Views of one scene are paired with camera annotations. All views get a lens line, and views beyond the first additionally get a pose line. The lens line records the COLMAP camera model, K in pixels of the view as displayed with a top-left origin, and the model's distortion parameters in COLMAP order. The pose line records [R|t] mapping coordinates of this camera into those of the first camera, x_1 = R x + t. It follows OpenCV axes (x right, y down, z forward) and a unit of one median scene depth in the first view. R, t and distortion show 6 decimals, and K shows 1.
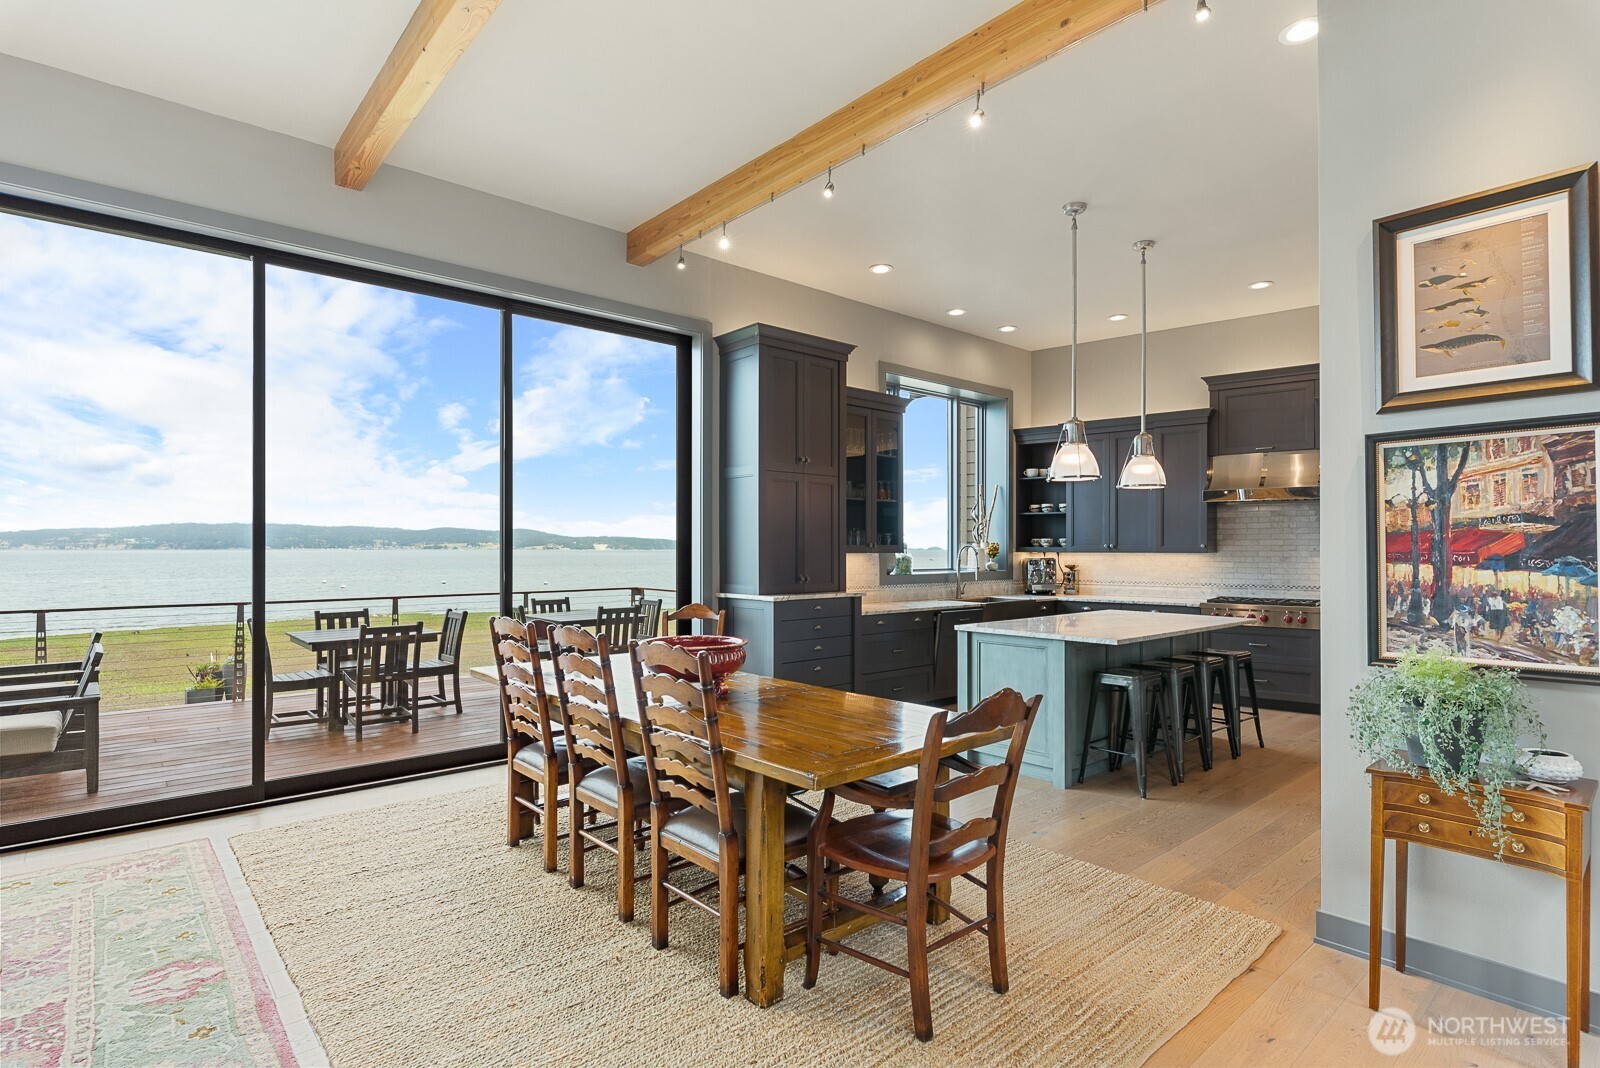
lens RADIAL K [[797.2, 0, 793.4], [0, 797.2, 541.5], [0, 0, 1]] dist [-0.001318, -0.001048]
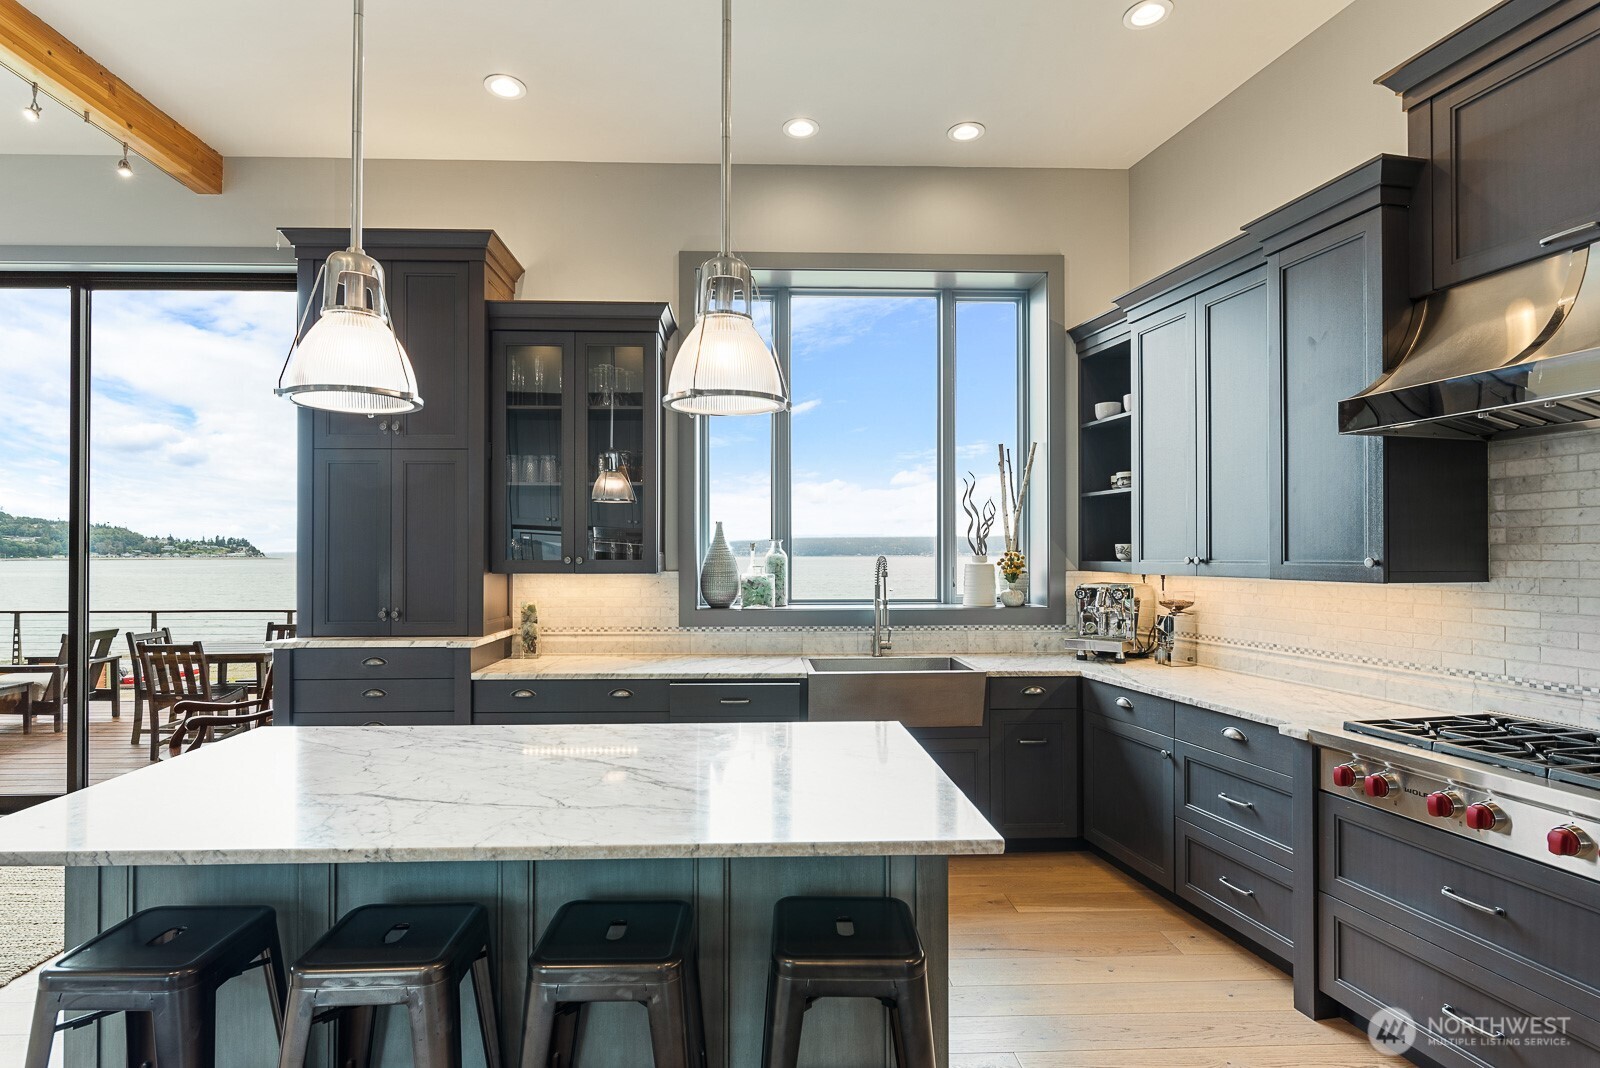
lens RADIAL K [[797.2, 0, 793.6], [0, 797.2, 541.8], [0, 0, 1]] dist [-0.001318, -0.001048]
pose [[0.782369, -0.011076, -0.622716, 0.516960], [0.006531, 0.999933, -0.009579, -0.001717], [0.622780, 0.003427, 0.782389, 0.557907]]
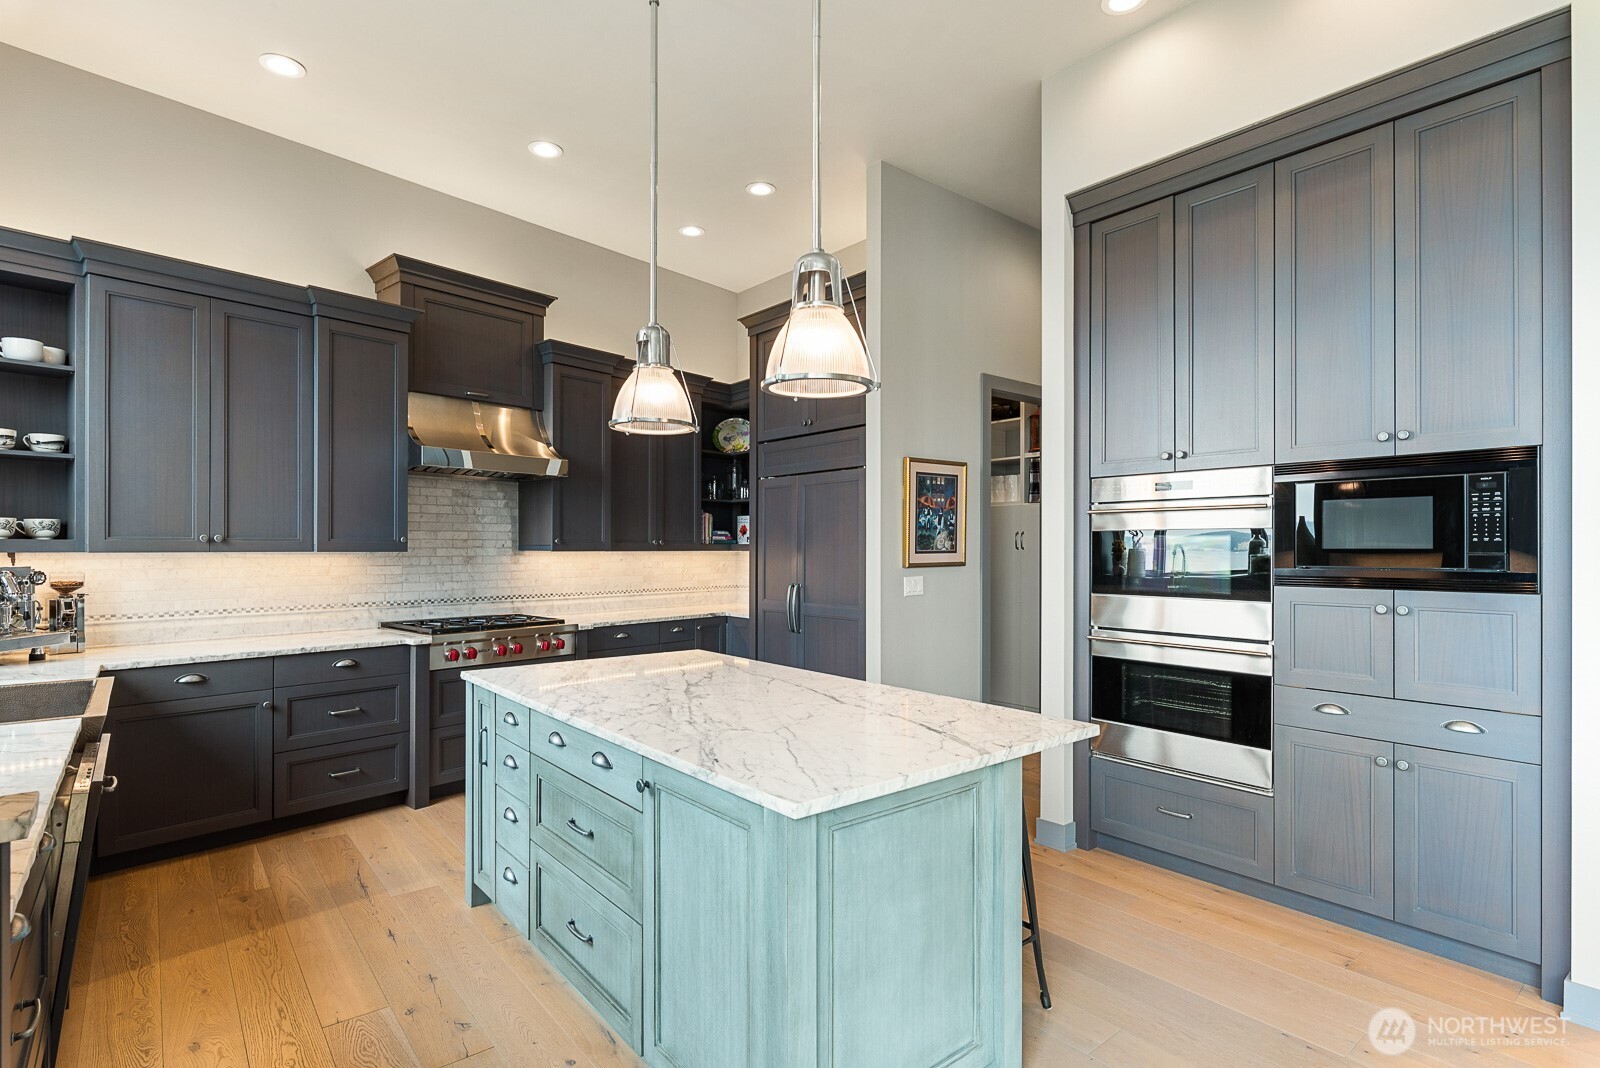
lens RADIAL K [[797.2, 0, 799.1], [0, 797.2, 541.0], [0, 0, 1]] dist [-0.001318, -0.001048]
pose [[0.022219, 0.000665, 0.999753, -0.068534], [-0.019341, 0.999813, -0.000235, 0.000428], [-0.999566, -0.019331, 0.022228, 0.673528]]
